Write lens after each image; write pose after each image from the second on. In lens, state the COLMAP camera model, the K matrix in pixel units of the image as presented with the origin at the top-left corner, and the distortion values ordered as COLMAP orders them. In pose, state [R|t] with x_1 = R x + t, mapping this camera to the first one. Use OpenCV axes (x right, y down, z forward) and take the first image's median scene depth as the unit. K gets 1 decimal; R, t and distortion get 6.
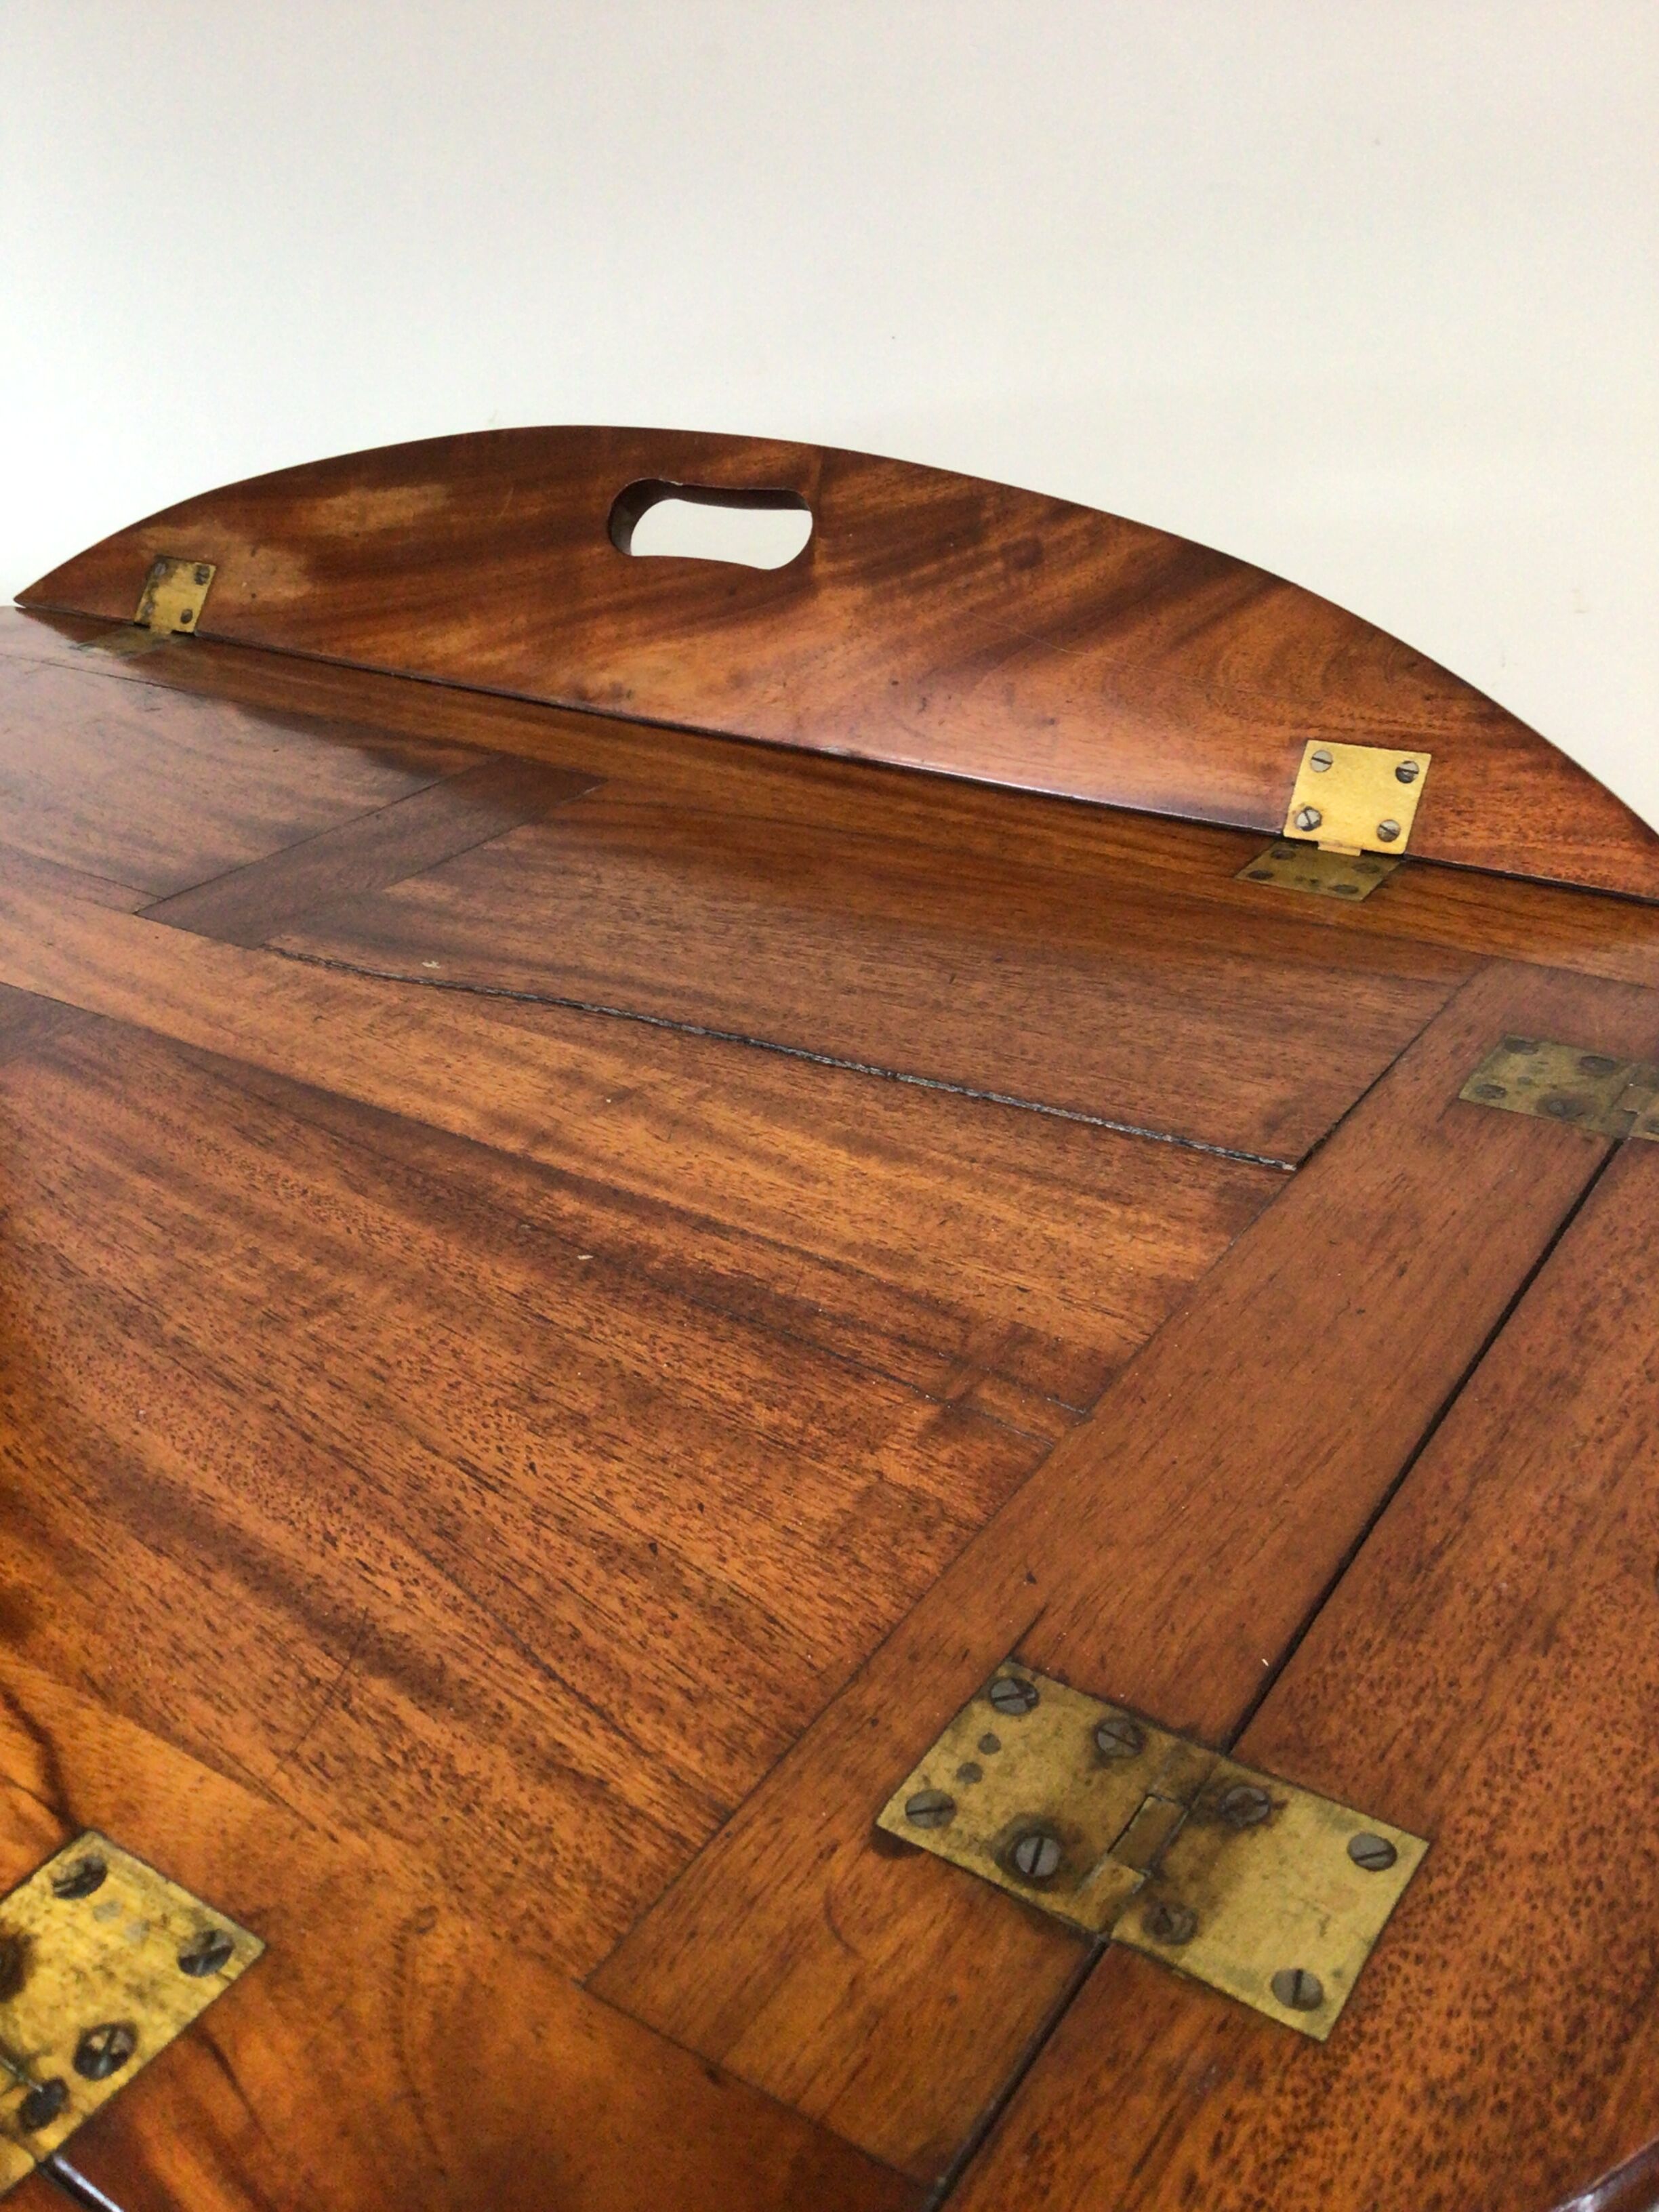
lens RADIAL K [[2018.0, 0, 858.9], [0, 2018.0, 1100.5], [0, 0, 1]] dist [0.163320, -0.384346]
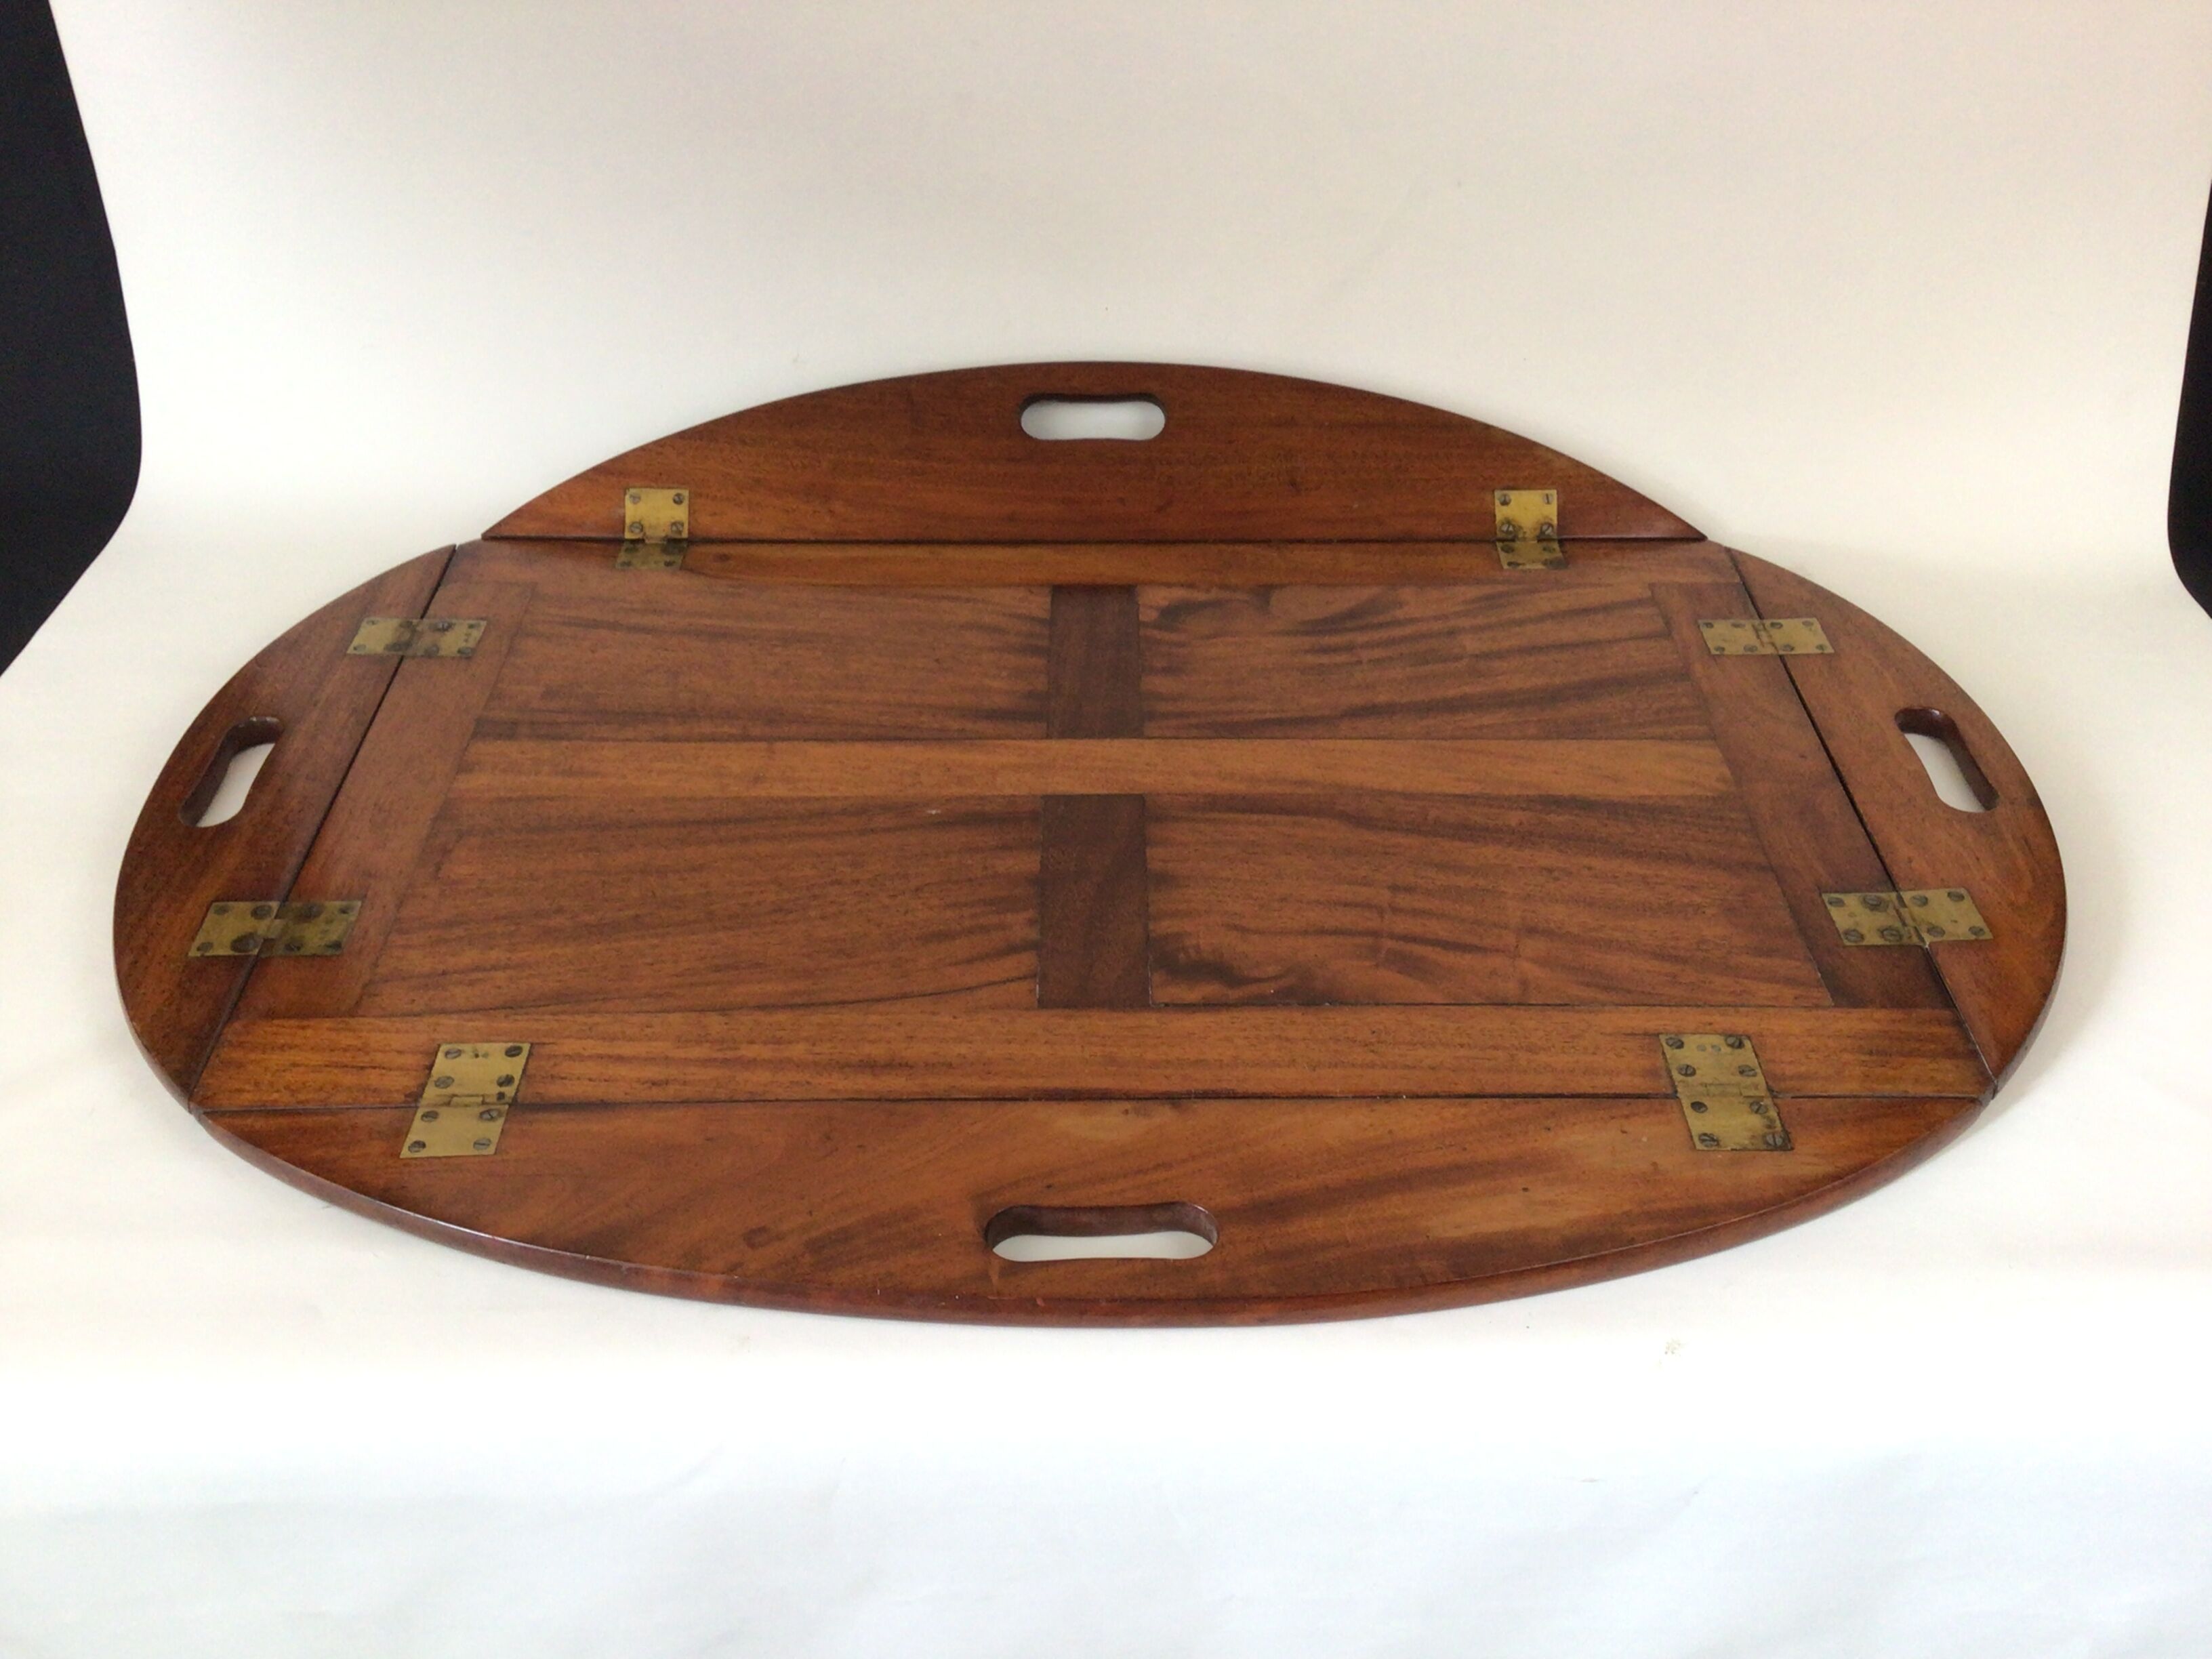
lens RADIAL K [[2018.0, 0, 1094.4], [0, 2018.0, 816.7], [0, 0, 1]] dist [0.163320, -0.384346]
pose [[-0.833265, 0.368185, -0.412444, 0.611436], [-0.232760, 0.443050, 0.865754, -2.430241], [0.501491, 0.817402, -0.283479, 2.310608]]
